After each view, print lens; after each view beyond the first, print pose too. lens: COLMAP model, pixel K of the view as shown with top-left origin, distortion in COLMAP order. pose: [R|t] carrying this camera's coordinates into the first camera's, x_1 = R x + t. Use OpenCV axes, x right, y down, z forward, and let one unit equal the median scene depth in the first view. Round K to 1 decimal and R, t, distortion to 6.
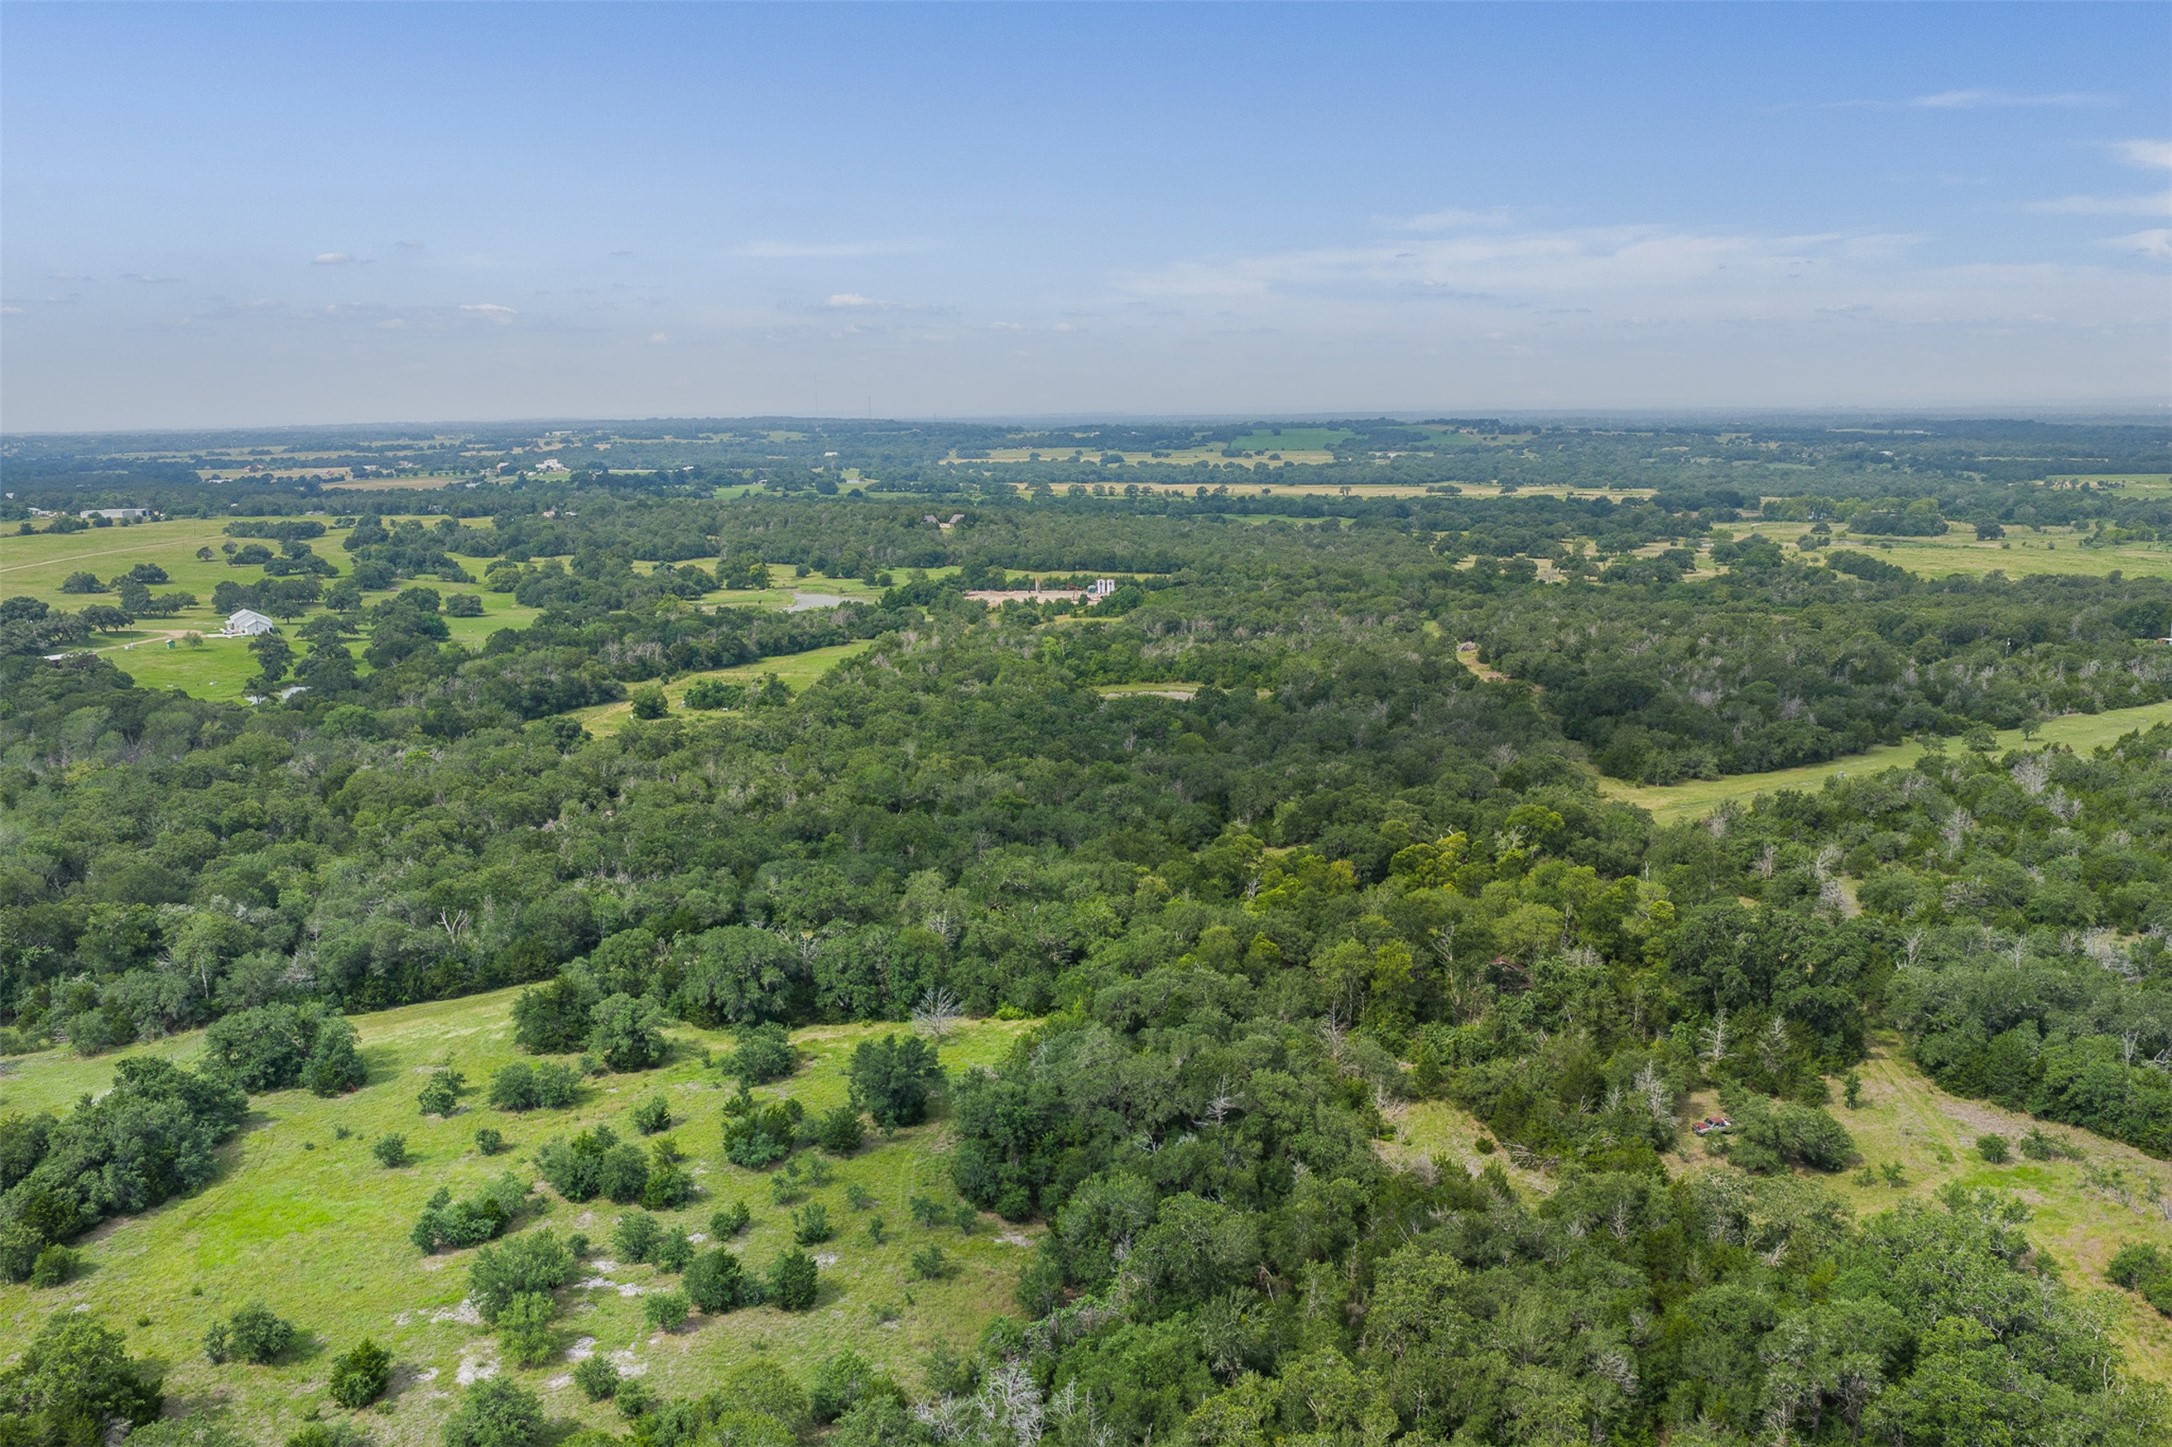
lens RADIAL K [[1752.8, 0, 1086.0], [0, 1752.8, 723.4], [0, 0, 1]] dist [-0.000752, -0.000291]
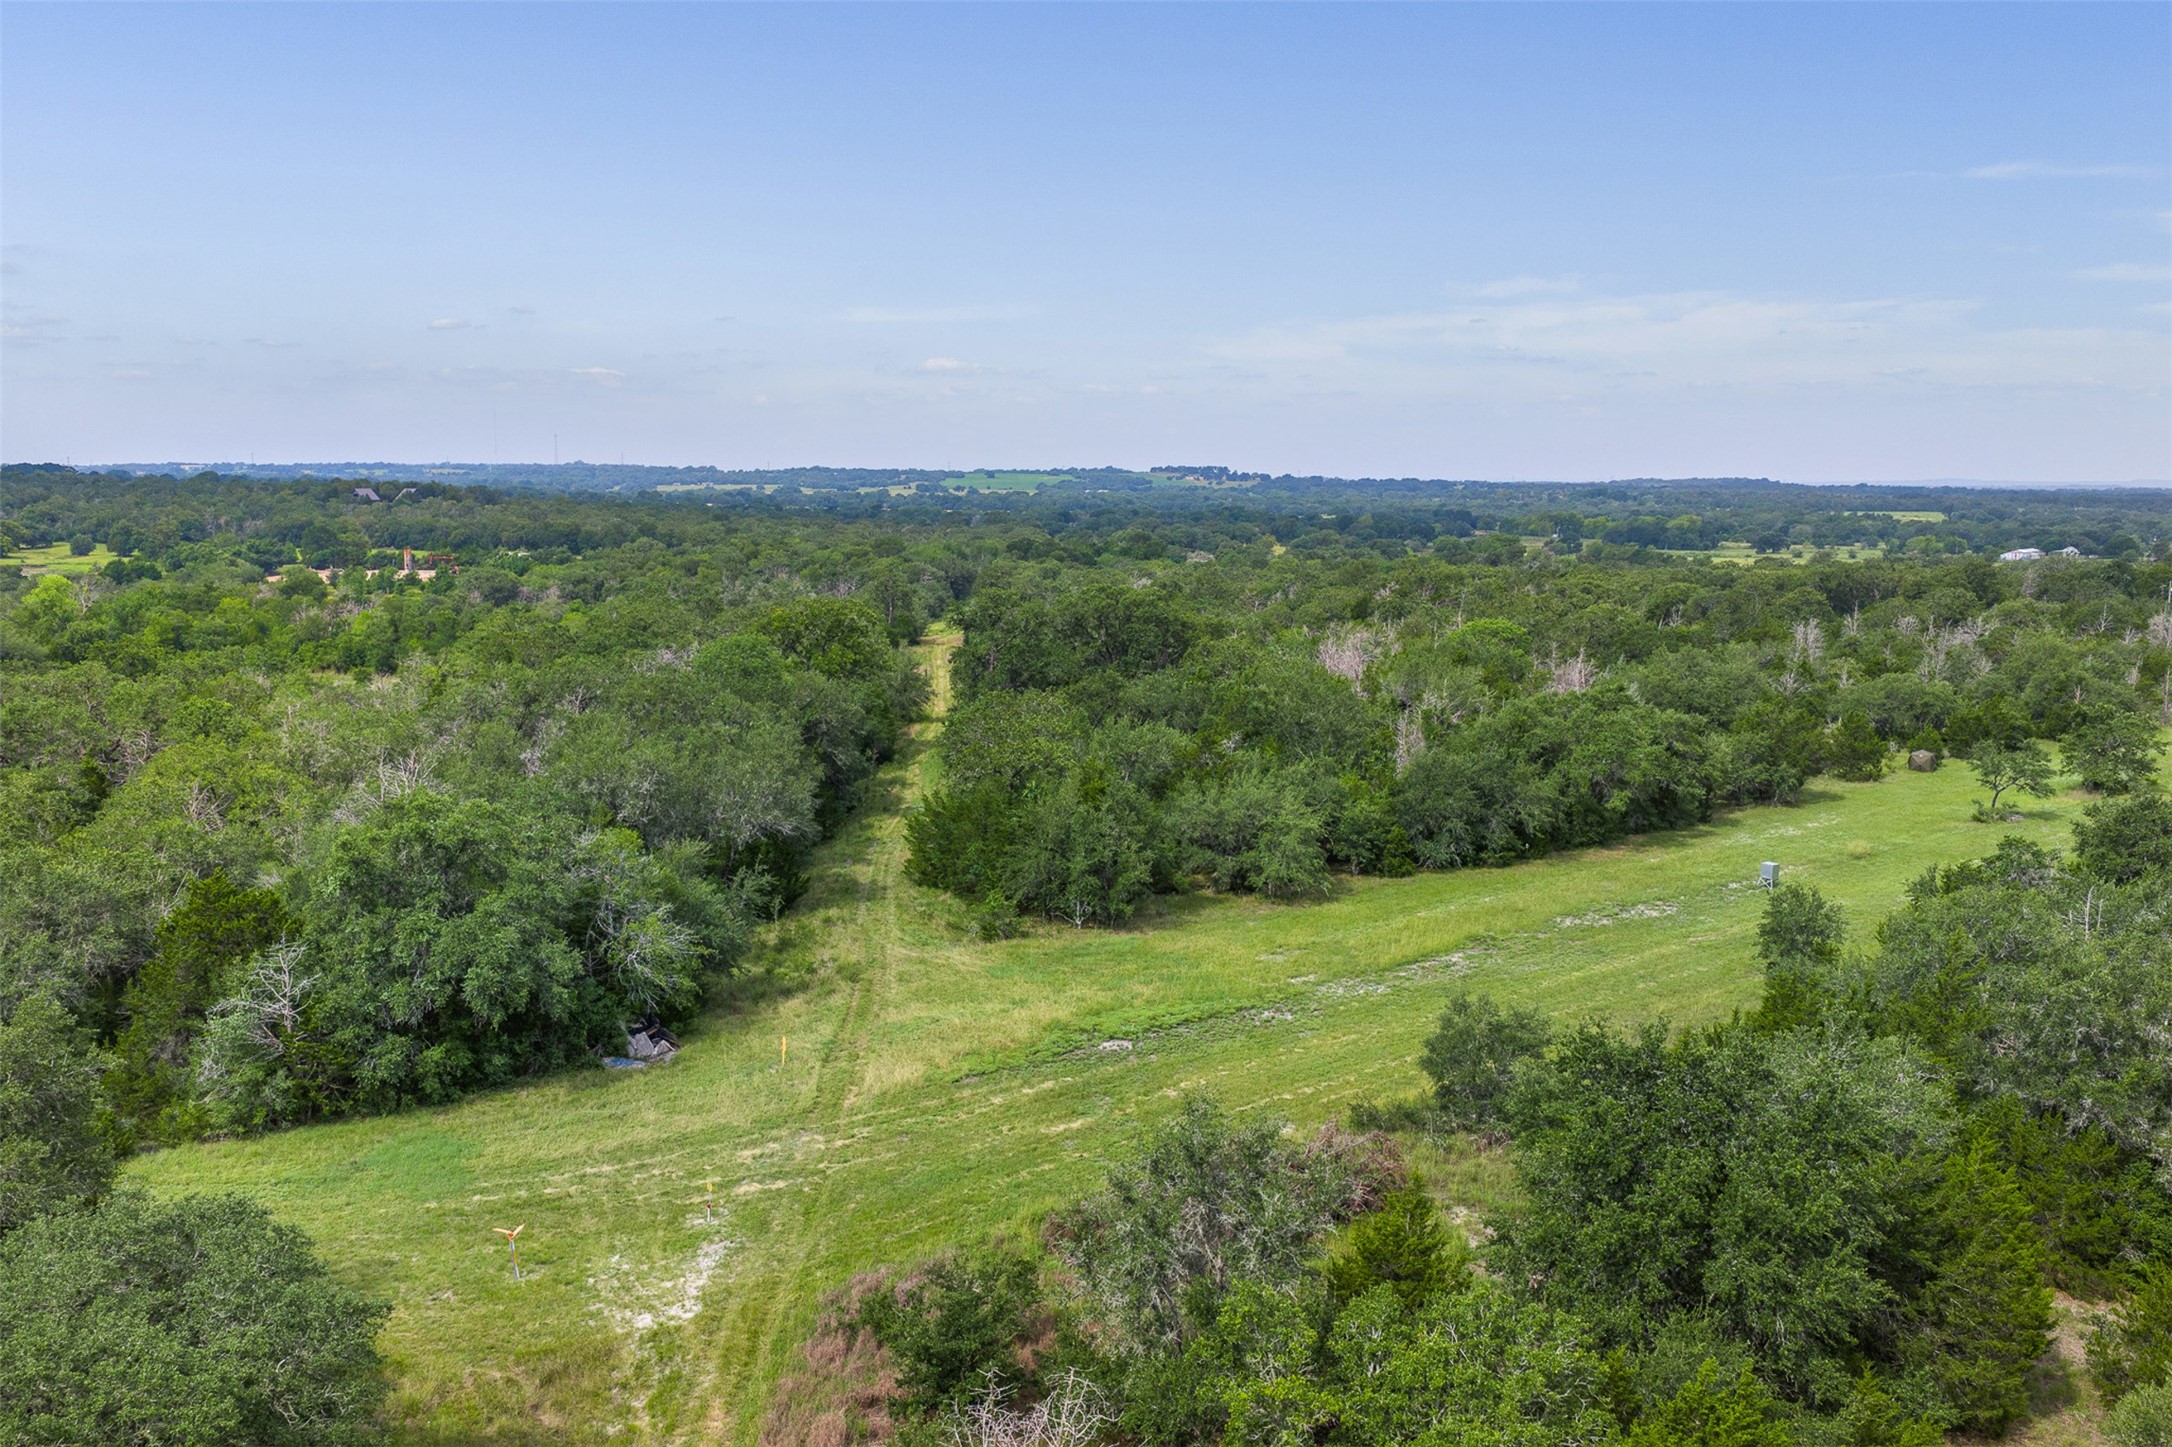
lens RADIAL K [[1752.8, 0, 1086.0], [0, 1752.8, 724.4], [0, 0, 1]] dist [-0.000752, -0.000291]
pose [[0.991122, 0.004137, 0.132890, 0.281444], [0.001676, 0.999048, -0.043600, 0.017353], [-0.132943, 0.043435, 0.990171, 0.721650]]
